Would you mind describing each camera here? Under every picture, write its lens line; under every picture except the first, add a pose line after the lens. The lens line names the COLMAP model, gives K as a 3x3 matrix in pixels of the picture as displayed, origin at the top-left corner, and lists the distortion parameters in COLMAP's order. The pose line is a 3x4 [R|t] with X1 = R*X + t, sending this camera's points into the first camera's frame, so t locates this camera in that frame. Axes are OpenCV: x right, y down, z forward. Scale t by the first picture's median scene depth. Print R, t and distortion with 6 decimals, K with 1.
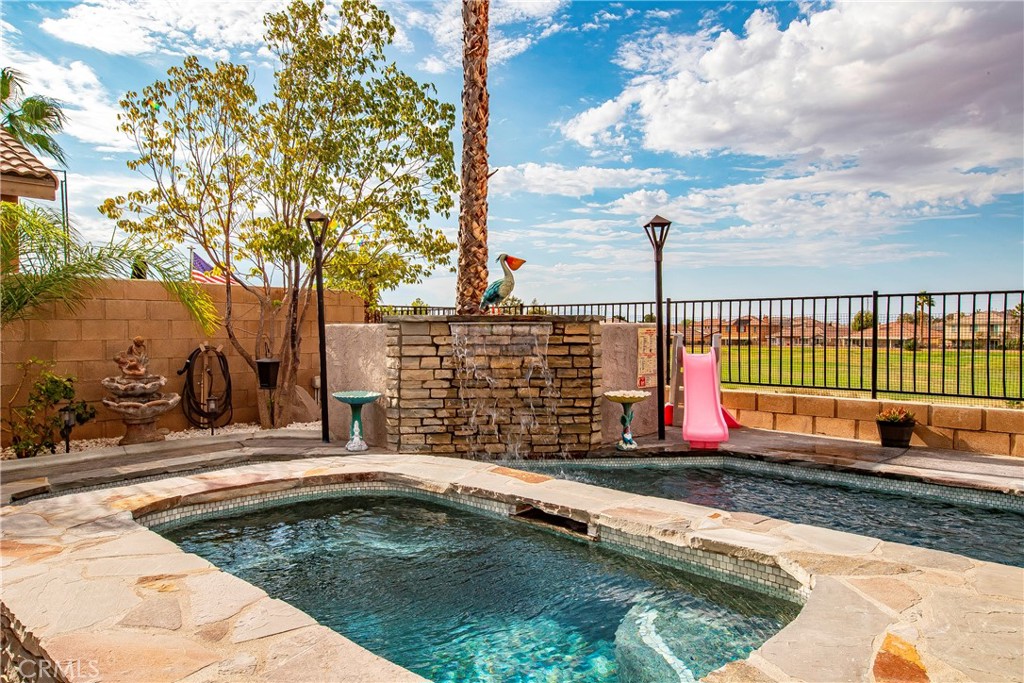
lens RADIAL K [[665.3, 0, 506.3], [0, 665.3, 346.2], [0, 0, 1]] dist [0.021875, -0.006561]
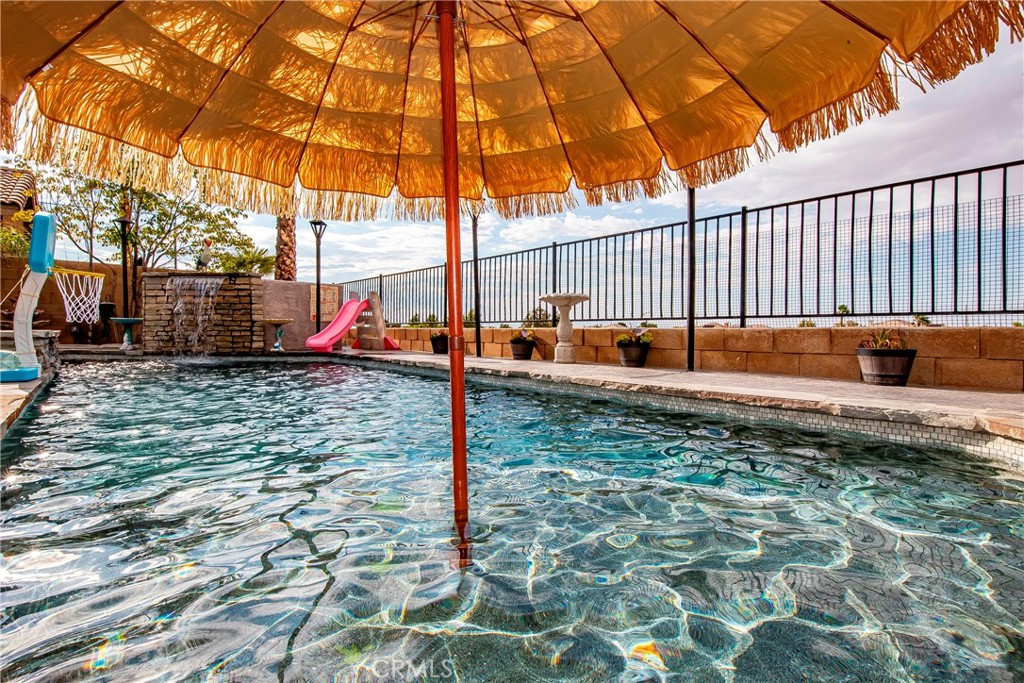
lens RADIAL K [[478.5, 0, 514.0], [0, 478.5, 335.1], [0, 0, 1]] dist [0.003204, 0.000140]
pose [[0.996366, 0.007070, -0.084881, 0.915809], [-0.009119, 0.999676, -0.023780, 0.138632], [0.084685, 0.024468, 0.996107, -0.178110]]
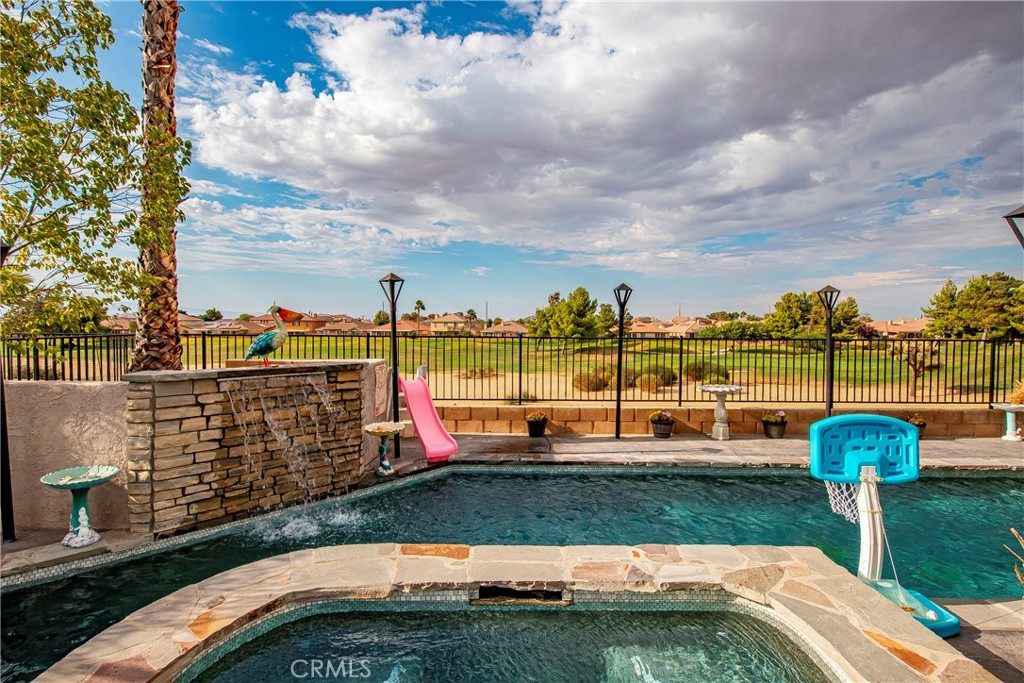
lens RADIAL K [[504.6, 0, 518.2], [0, 504.6, 343.3], [0, 0, 1]] dist [0.008410, 0.000926]
pose [[0.723451, -0.021299, 0.690047, -0.266489], [0.010236, 0.999745, 0.020126, -0.094159], [-0.690300, -0.007497, 0.723485, 0.198625]]
